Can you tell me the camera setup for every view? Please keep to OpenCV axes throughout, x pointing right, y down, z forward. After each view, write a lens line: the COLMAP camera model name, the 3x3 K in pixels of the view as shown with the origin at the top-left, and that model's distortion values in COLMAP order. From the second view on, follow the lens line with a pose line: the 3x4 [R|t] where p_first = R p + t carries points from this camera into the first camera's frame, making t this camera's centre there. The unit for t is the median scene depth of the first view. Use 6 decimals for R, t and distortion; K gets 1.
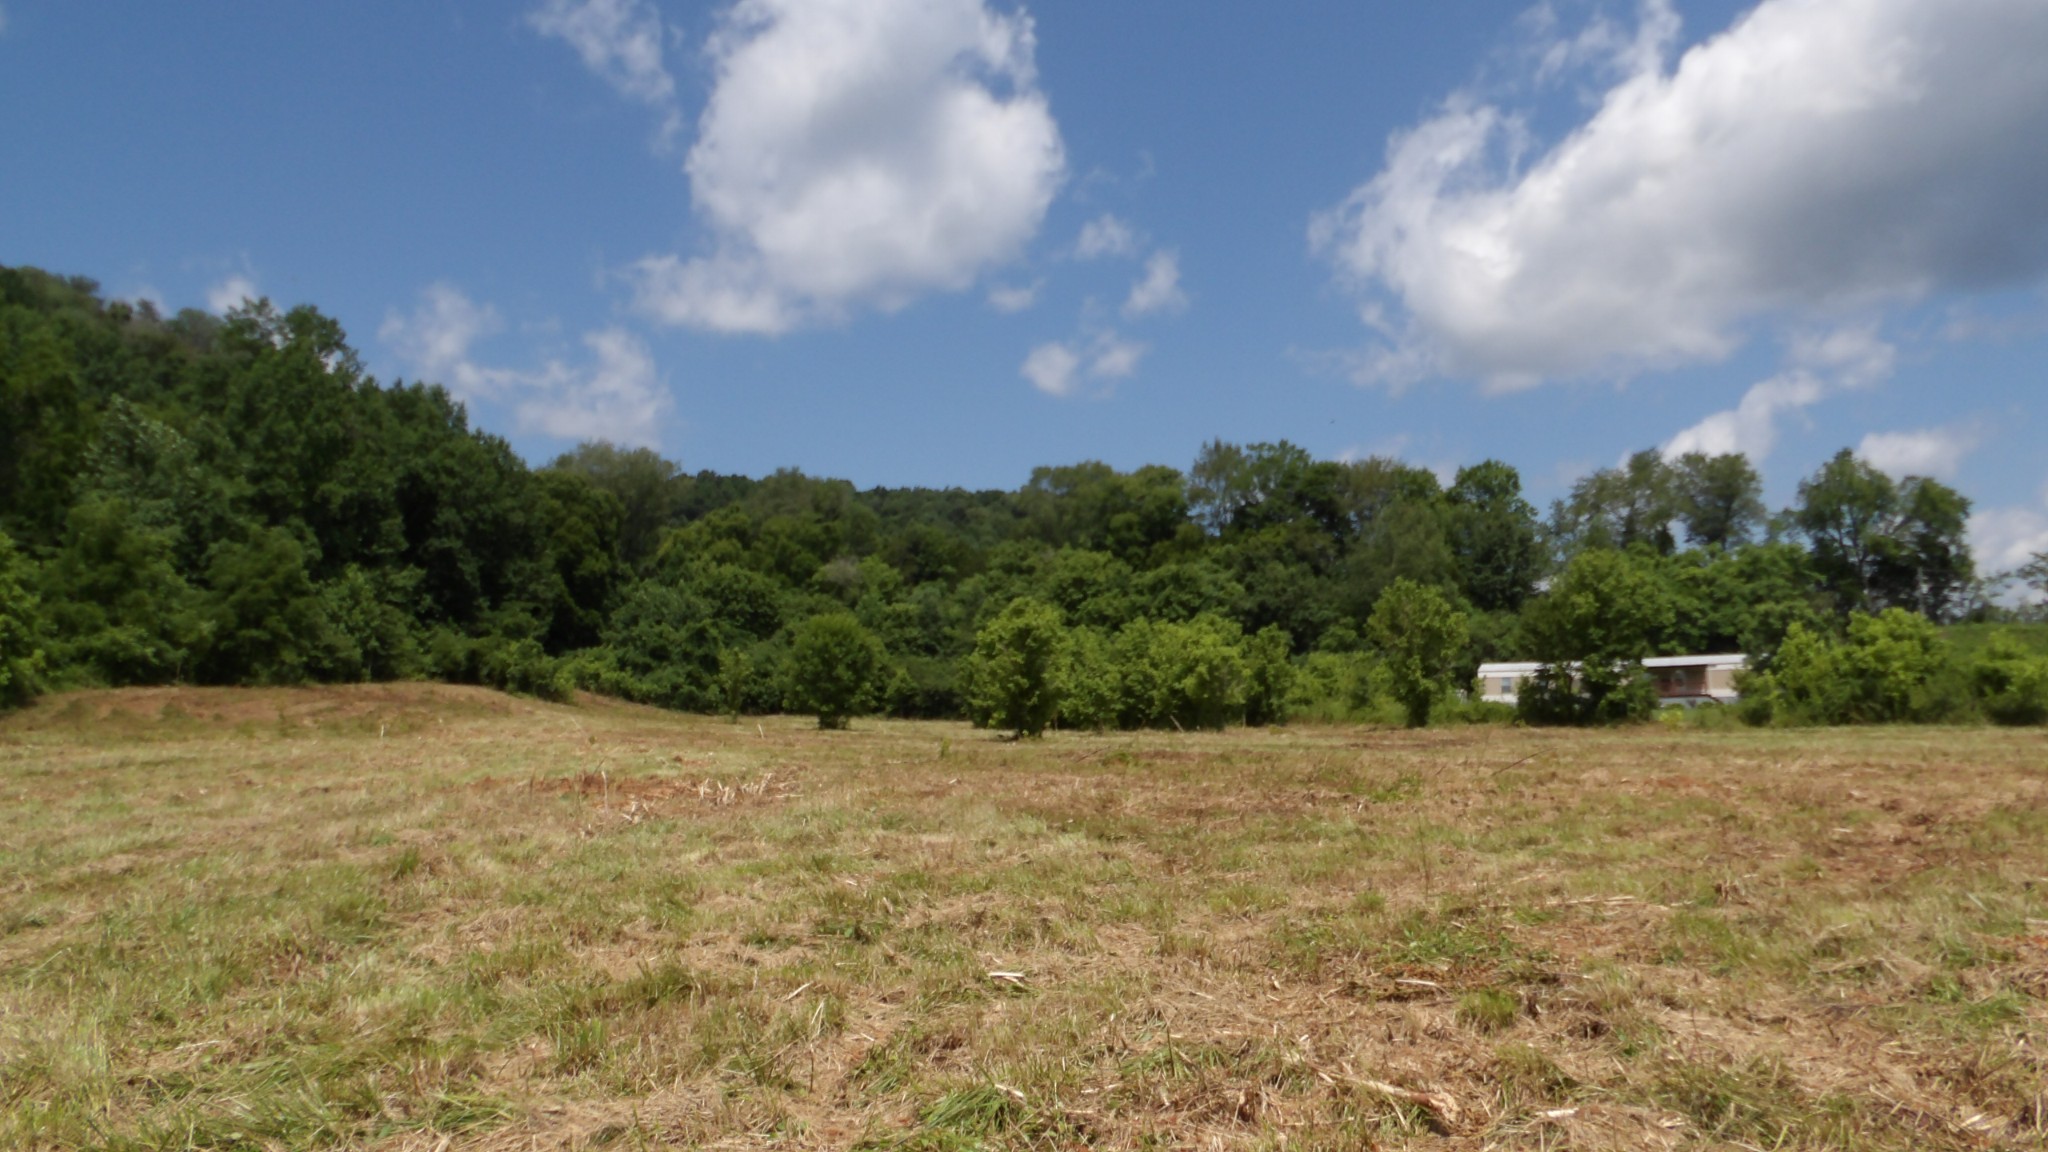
lens RADIAL K [[1416.6, 0, 1022.6], [0, 1416.6, 634.5], [0, 0, 1]] dist [-0.034454, 0.024775]
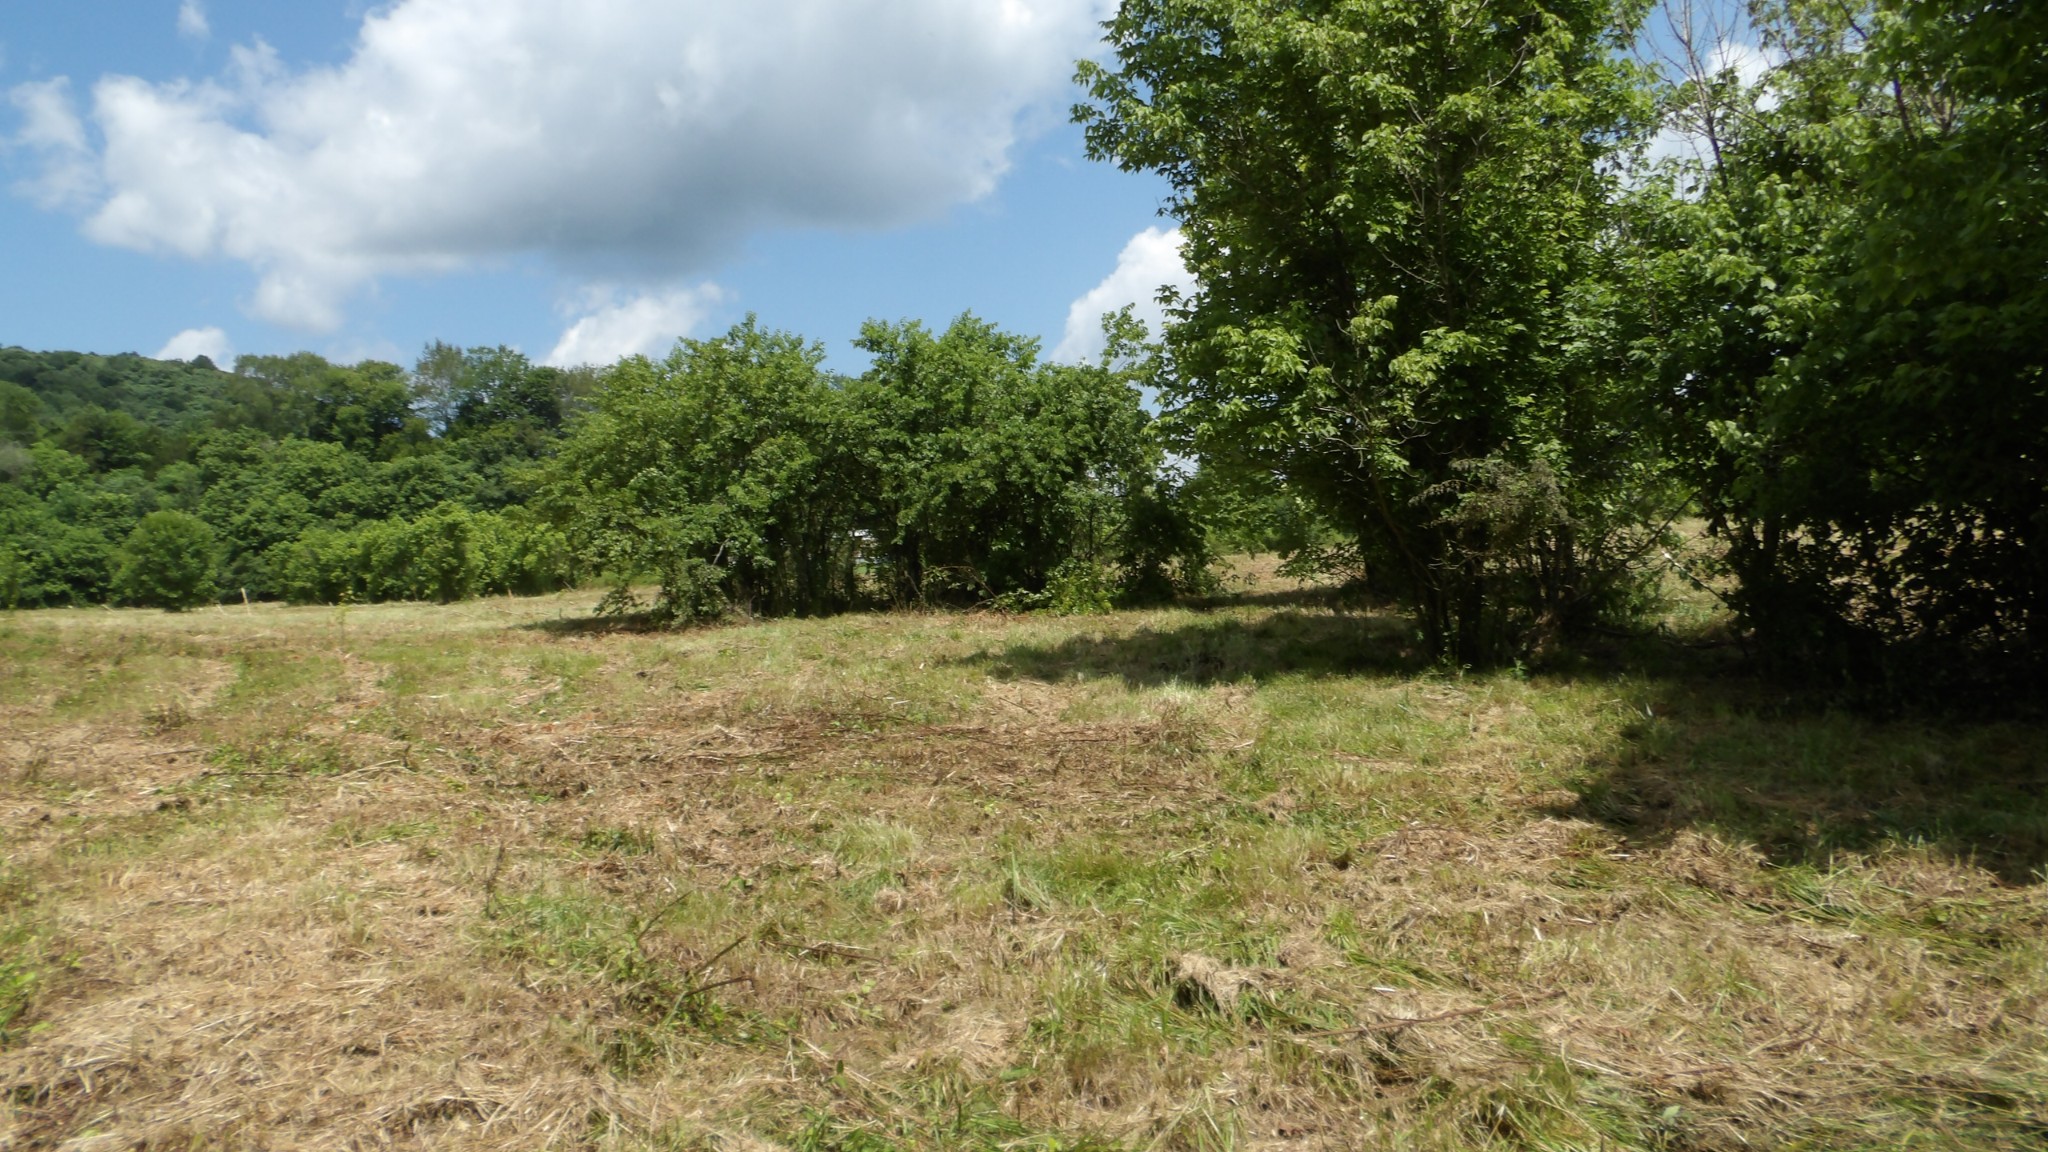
lens RADIAL K [[1416.6, 0, 1028.4], [0, 1416.6, 594.3], [0, 0, 1]] dist [-0.034454, 0.024775]
pose [[0.821170, -0.048522, 0.568617, -0.126791], [0.013378, 0.997742, 0.065820, -0.007252], [-0.570526, -0.046442, 0.819965, -0.184494]]
